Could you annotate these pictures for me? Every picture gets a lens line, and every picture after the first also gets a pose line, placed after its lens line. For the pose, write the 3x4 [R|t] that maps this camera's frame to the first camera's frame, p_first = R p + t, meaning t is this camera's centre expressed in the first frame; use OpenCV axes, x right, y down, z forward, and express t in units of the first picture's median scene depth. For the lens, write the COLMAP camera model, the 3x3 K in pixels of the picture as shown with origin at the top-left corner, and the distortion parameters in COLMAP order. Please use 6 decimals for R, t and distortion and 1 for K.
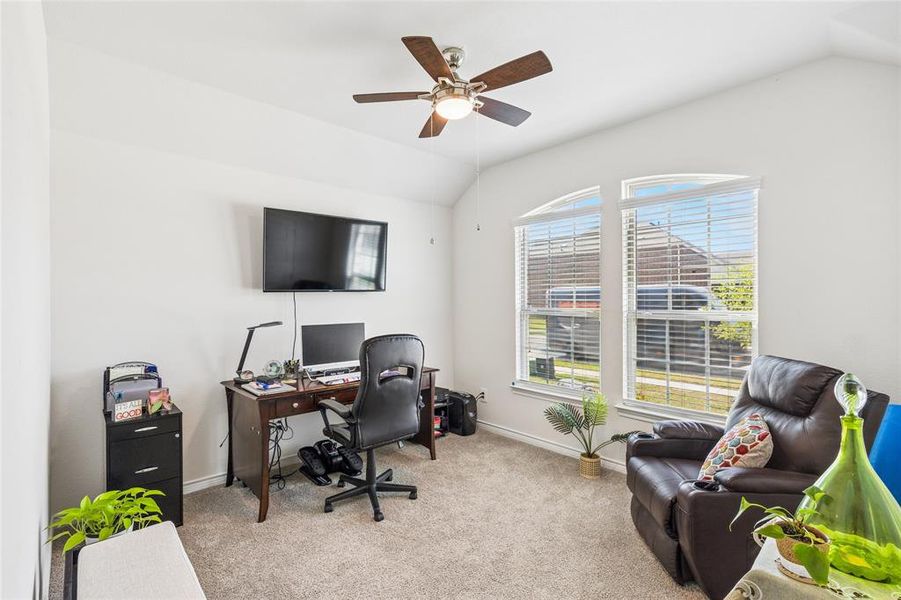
lens RADIAL K [[417.5, 0, 448.6], [0, 417.5, 300.1], [0, 0, 1]] dist [-0.003273, -0.000431]
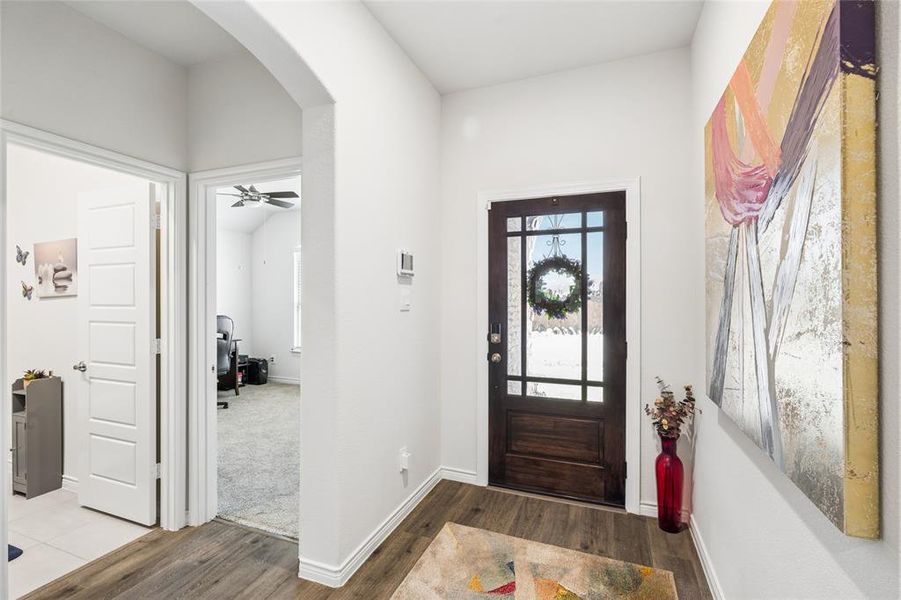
lens RADIAL K [[417.5, 0, 445.9], [0, 417.5, 296.3], [0, 0, 1]] dist [-0.003273, -0.000431]
pose [[0.903703, 0.007624, 0.428093, -0.000558], [-0.006003, 0.999969, -0.005136, 0.000276], [-0.428118, 0.002072, 0.903720, -0.715121]]
